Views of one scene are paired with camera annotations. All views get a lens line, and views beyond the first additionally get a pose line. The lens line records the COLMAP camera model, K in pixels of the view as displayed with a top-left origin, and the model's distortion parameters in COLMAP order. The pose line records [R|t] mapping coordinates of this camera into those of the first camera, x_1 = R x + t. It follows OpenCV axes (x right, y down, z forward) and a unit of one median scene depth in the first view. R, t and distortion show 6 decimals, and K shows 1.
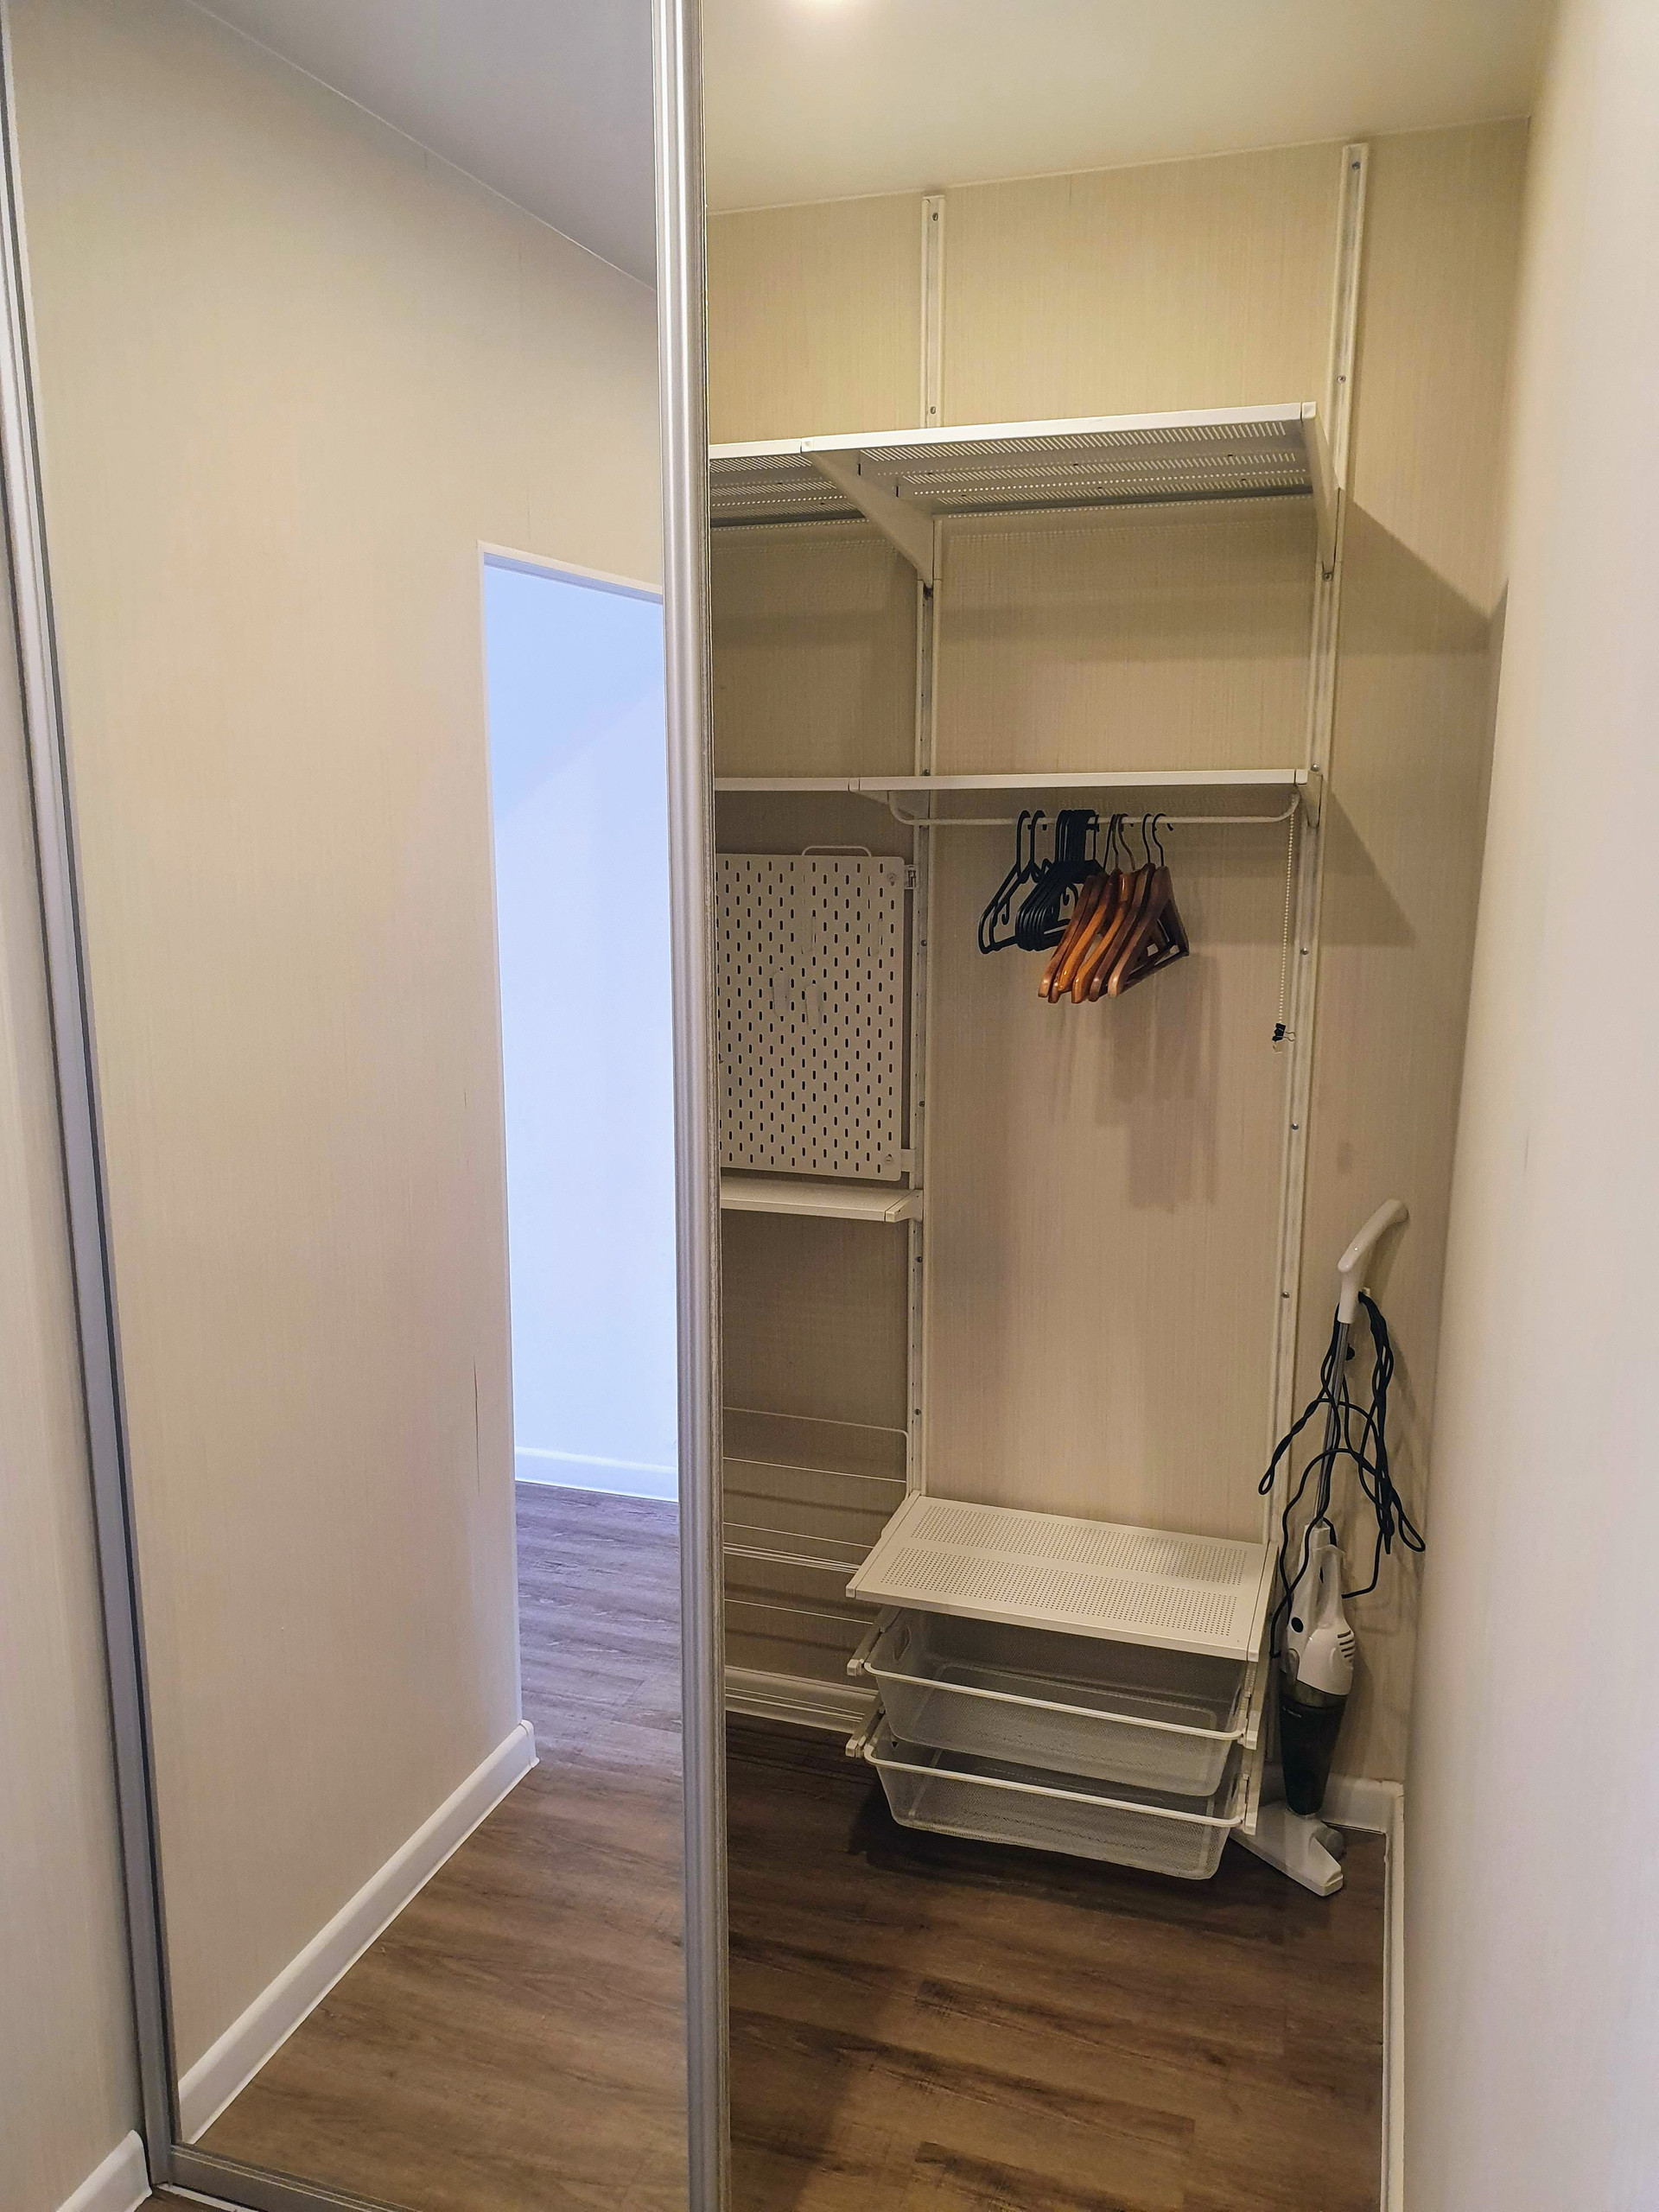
lens RADIAL K [[1702.8, 0, 829.5], [0, 1702.8, 1106.0], [0, 0, 1]] dist [0.104458, -0.399879]
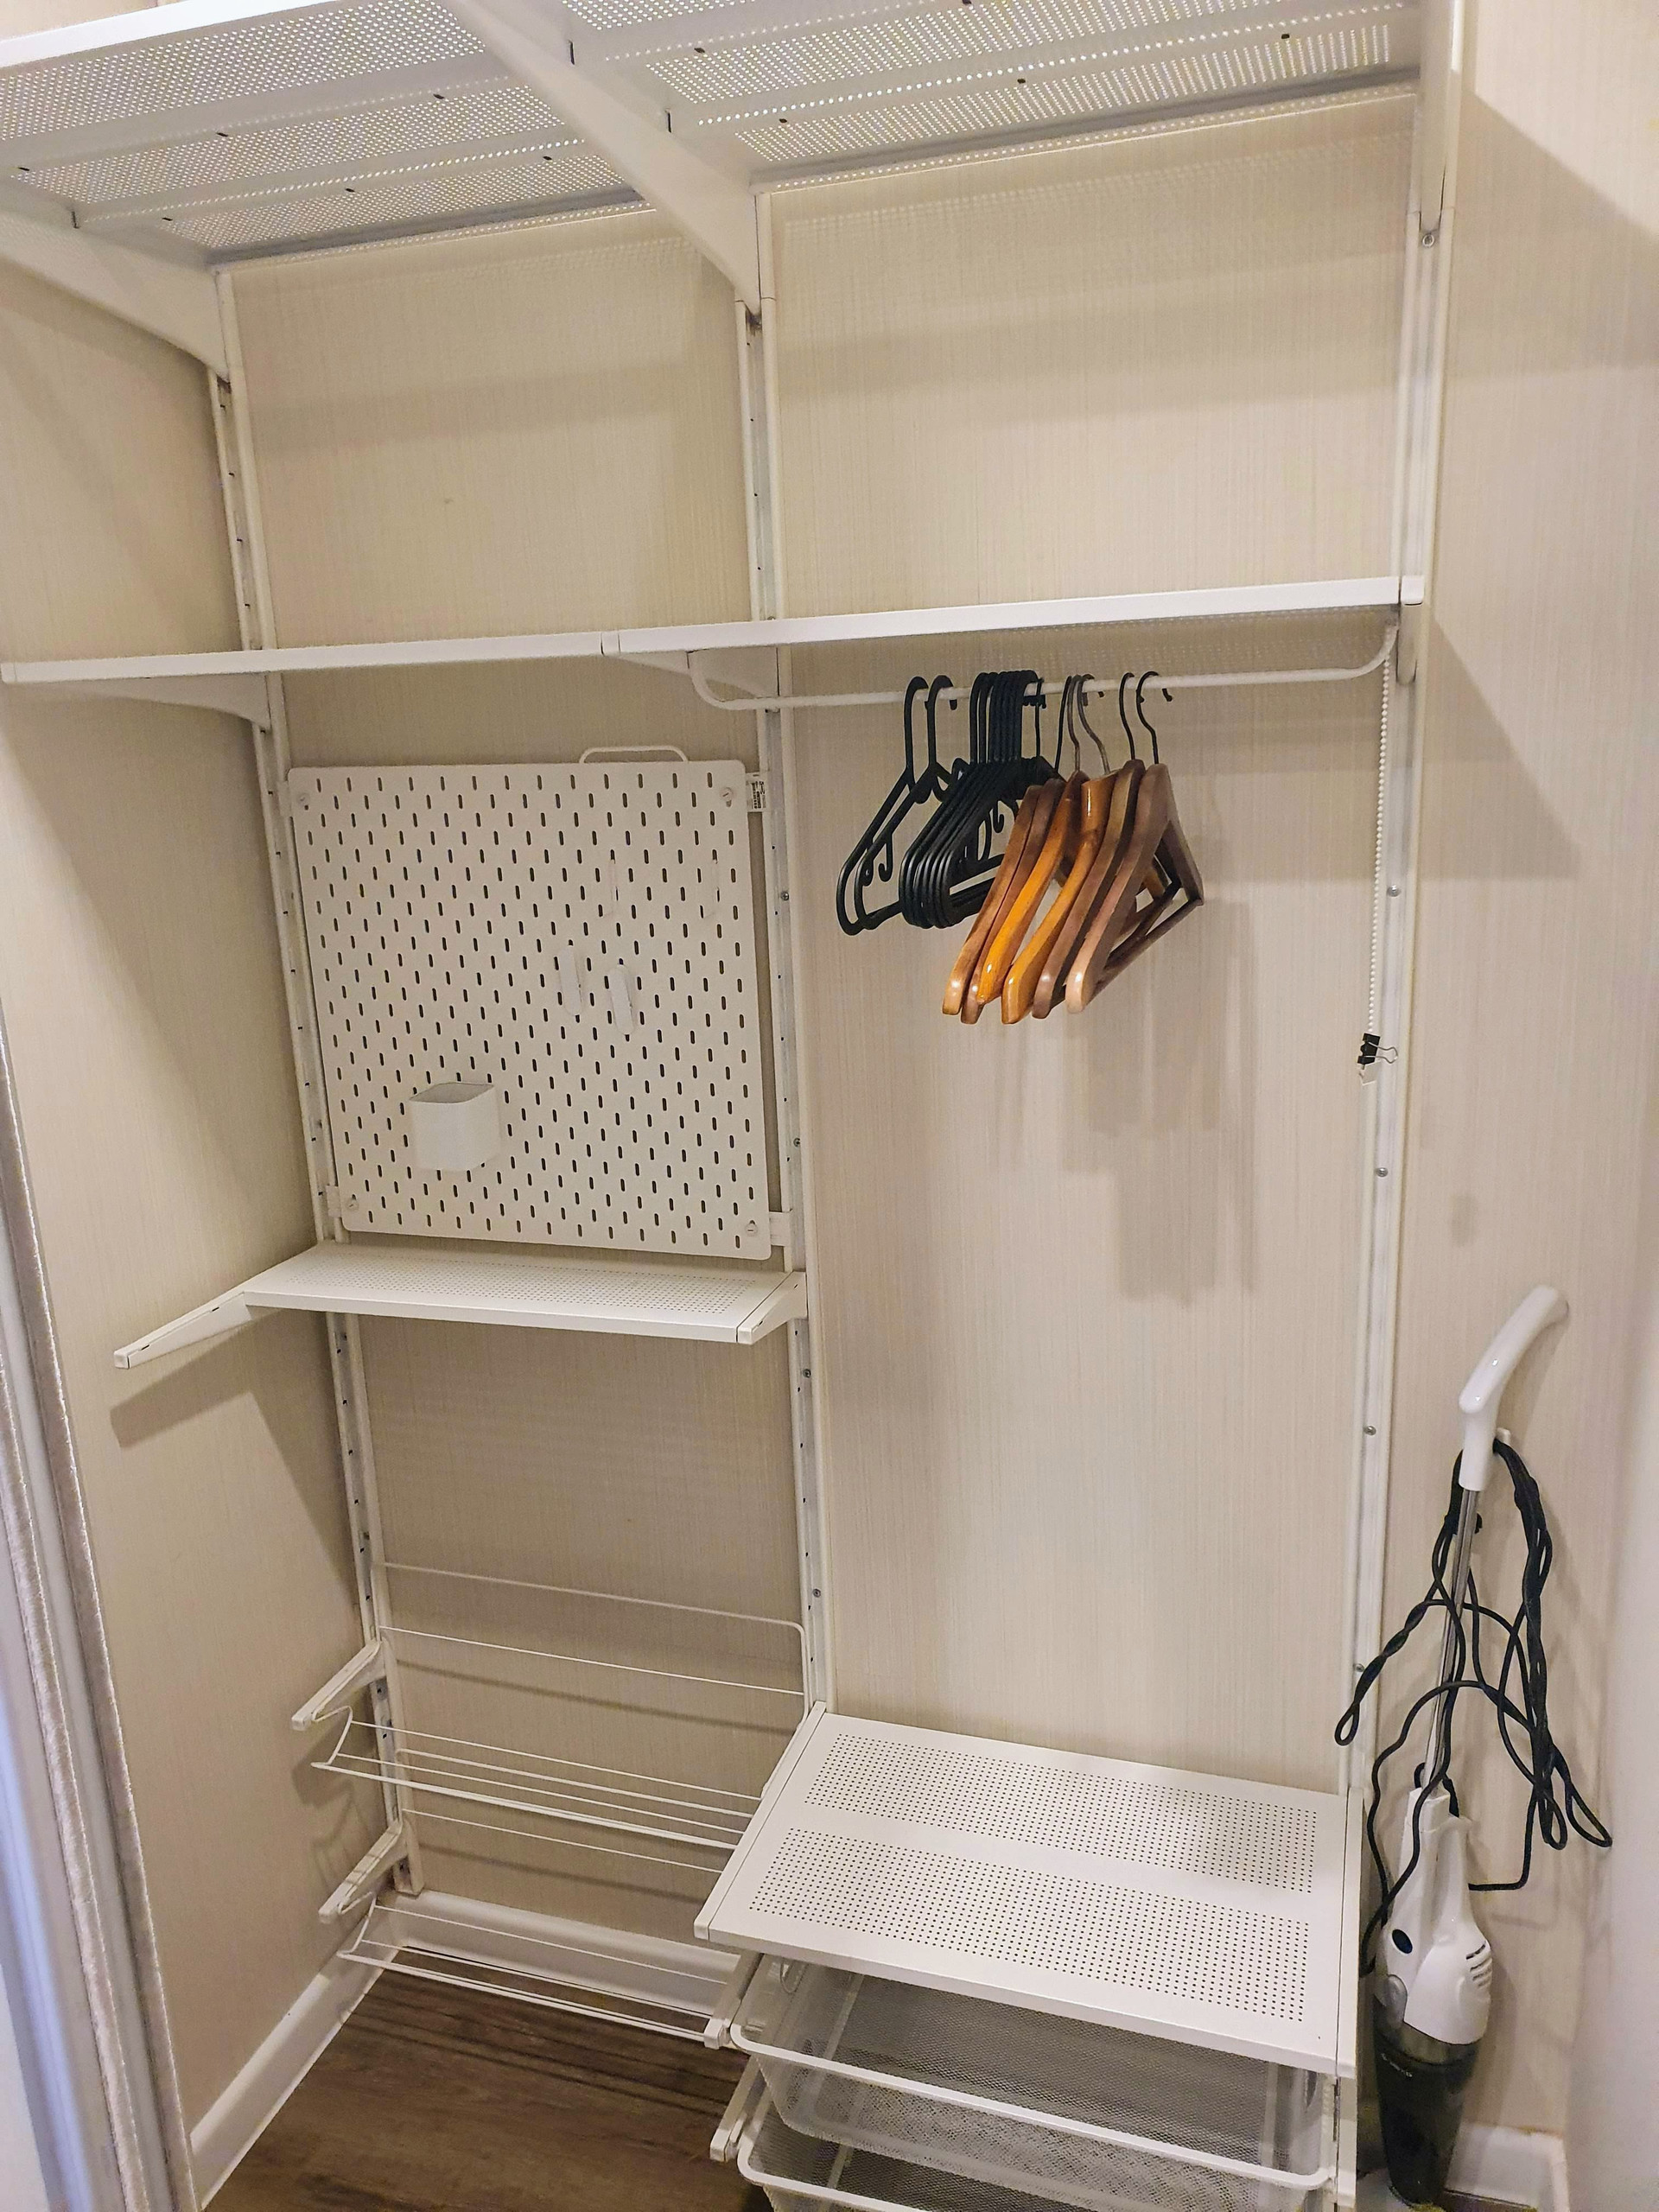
lens RADIAL K [[1721.3, 0, 806.1], [0, 1721.3, 1113.3], [0, 0, 1]] dist [0.004656, -0.002727]
pose [[0.998914, -0.044843, -0.012633, 0.072274], [0.045628, 0.996450, 0.070750, -0.063561], [0.009415, -0.071250, 0.997414, 0.377830]]
